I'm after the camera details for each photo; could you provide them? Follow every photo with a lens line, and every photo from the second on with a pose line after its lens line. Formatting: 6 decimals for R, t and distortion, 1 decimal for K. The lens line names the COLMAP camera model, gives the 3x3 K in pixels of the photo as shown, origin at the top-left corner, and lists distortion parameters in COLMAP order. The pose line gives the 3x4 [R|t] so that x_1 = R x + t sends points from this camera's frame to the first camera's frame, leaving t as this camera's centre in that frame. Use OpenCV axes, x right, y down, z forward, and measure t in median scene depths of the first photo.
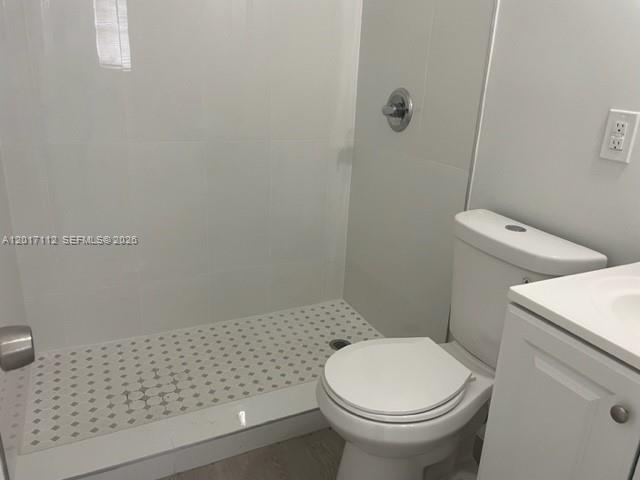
lens RADIAL K [[485.7, 0, 323.0], [0, 485.7, 230.9], [0, 0, 1]] dist [0.085258, -0.119700]
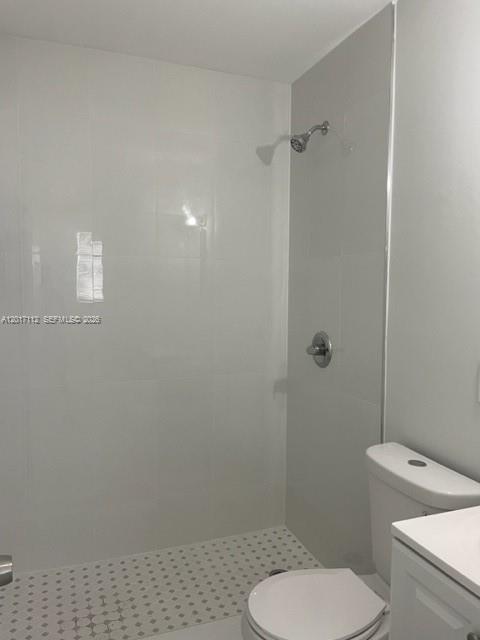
lens RADIAL K [[484.9, 0, 232.3], [0, 484.9, 310.2], [0, 0, 1]] dist [0.026855, -0.046676]
pose [[0.994664, -0.034421, -0.097256, 0.082605], [0.007459, 0.964226, -0.264978, -0.046273], [0.102898, 0.262839, 0.959337, -0.192884]]
